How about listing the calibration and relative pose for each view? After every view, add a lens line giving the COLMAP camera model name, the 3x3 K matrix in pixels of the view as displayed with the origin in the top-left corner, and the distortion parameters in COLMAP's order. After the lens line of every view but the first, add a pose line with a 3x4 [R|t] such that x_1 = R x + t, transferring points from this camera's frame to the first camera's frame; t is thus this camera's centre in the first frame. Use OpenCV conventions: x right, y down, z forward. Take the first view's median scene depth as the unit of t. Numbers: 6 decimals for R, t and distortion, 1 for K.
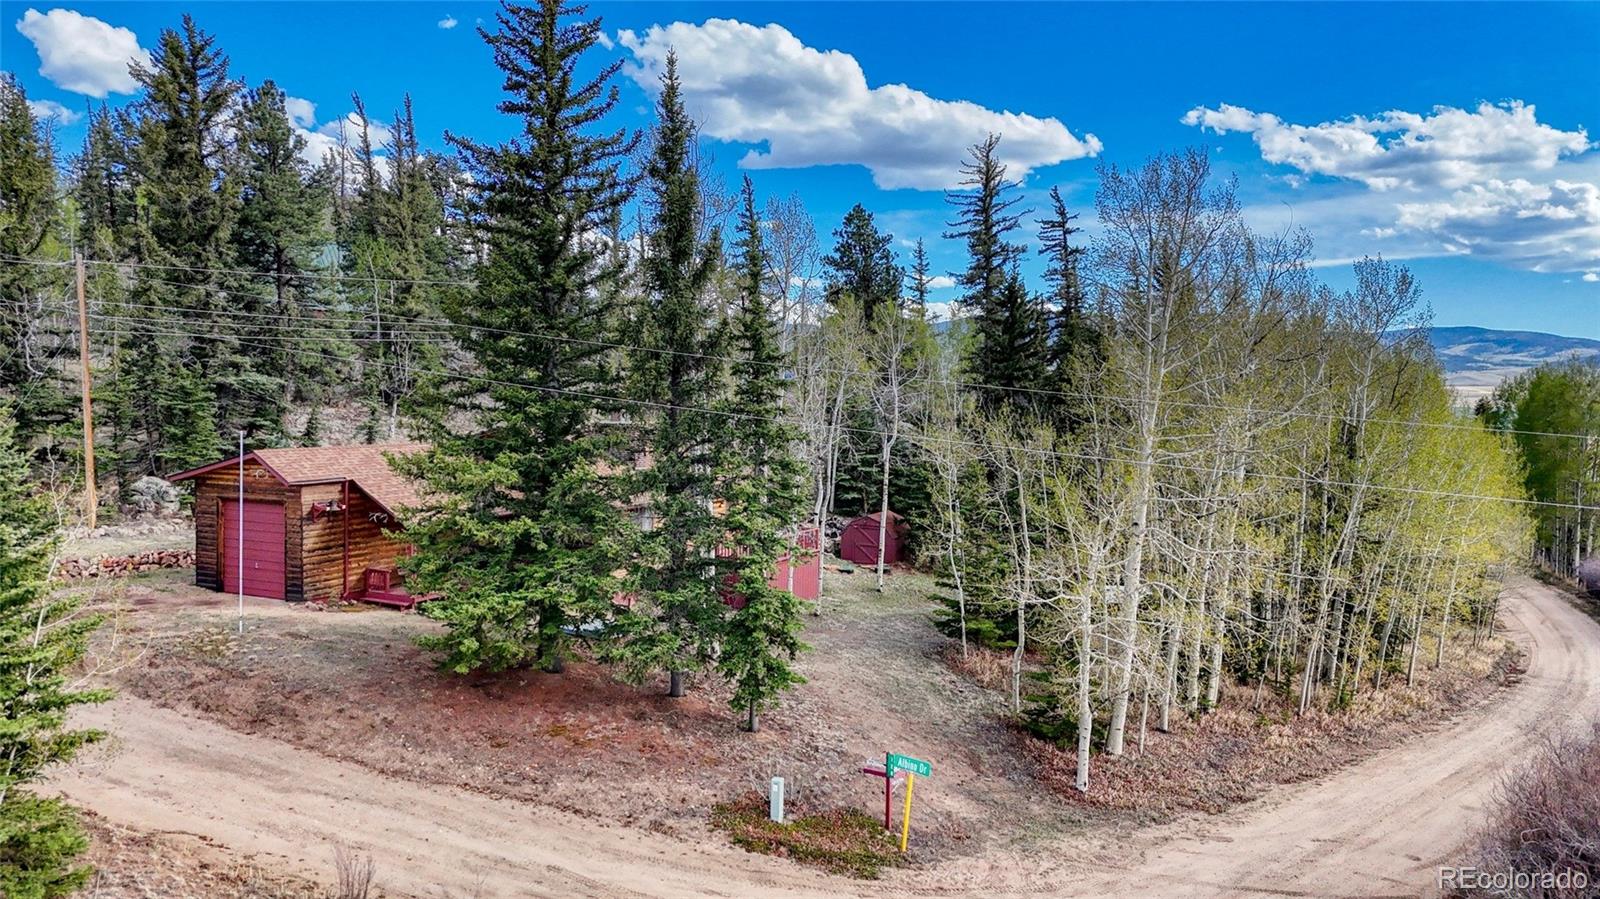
lens RADIAL K [[1175.7, 0, 794.1], [0, 1175.7, 443.0], [0, 0, 1]] dist [0.055751, -0.050388]
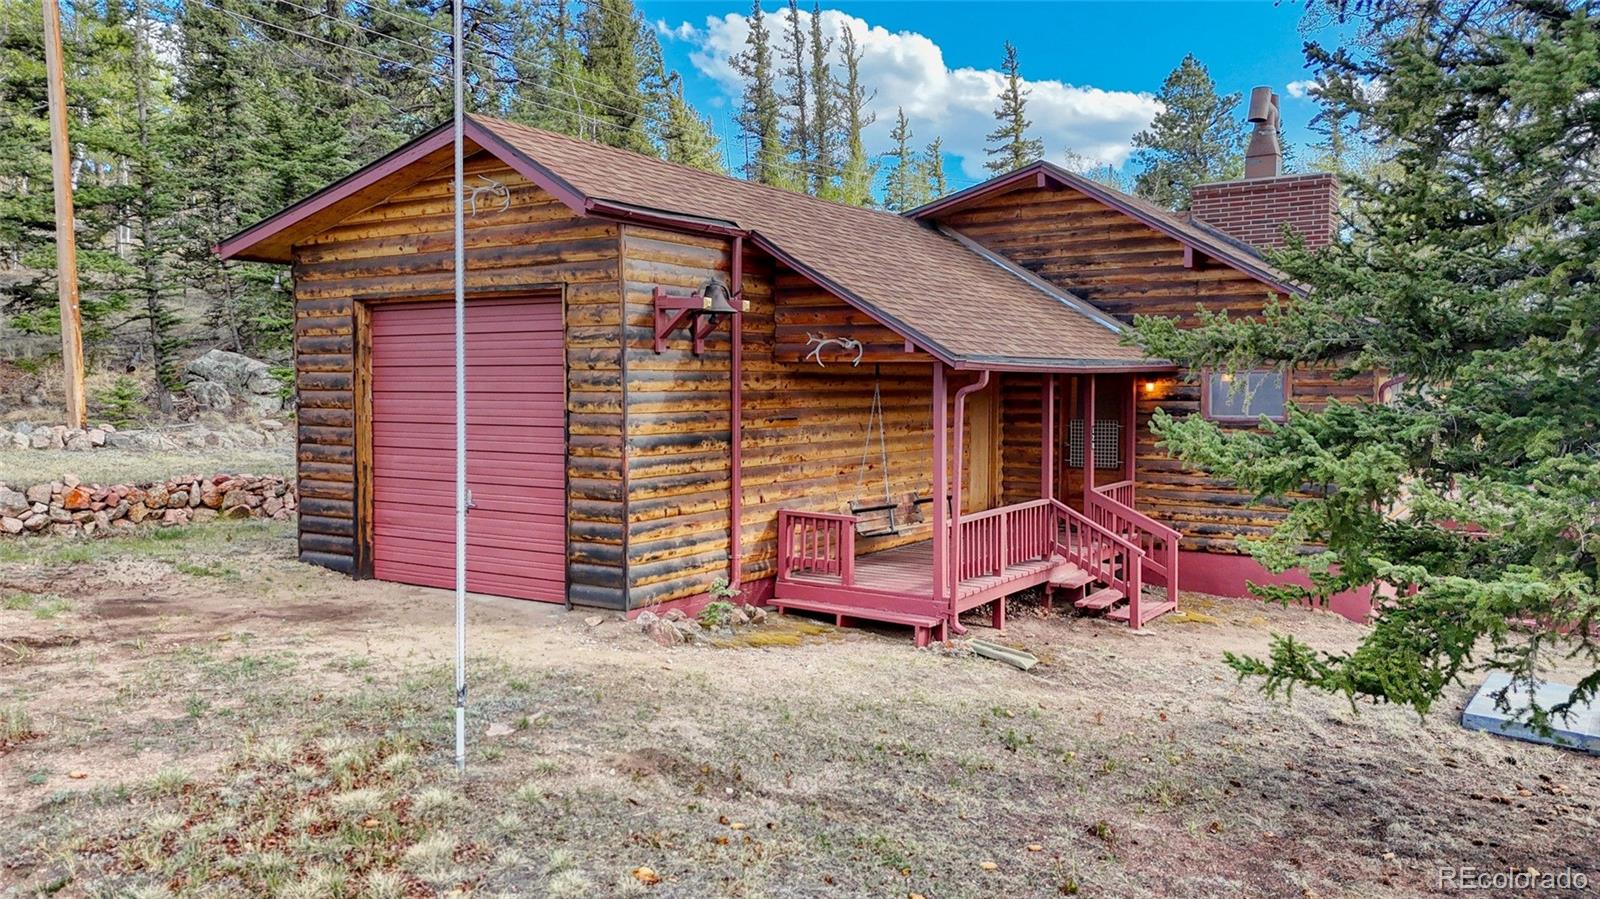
lens RADIAL K [[1175.7, 0, 794.1], [0, 1175.7, 443.0], [0, 0, 1]] dist [0.055751, -0.050388]
pose [[0.995302, -0.004574, -0.096707, -0.331881], [0.005125, 0.999972, 0.005449, 0.086656], [0.096679, -0.005919, 0.995298, 0.683766]]
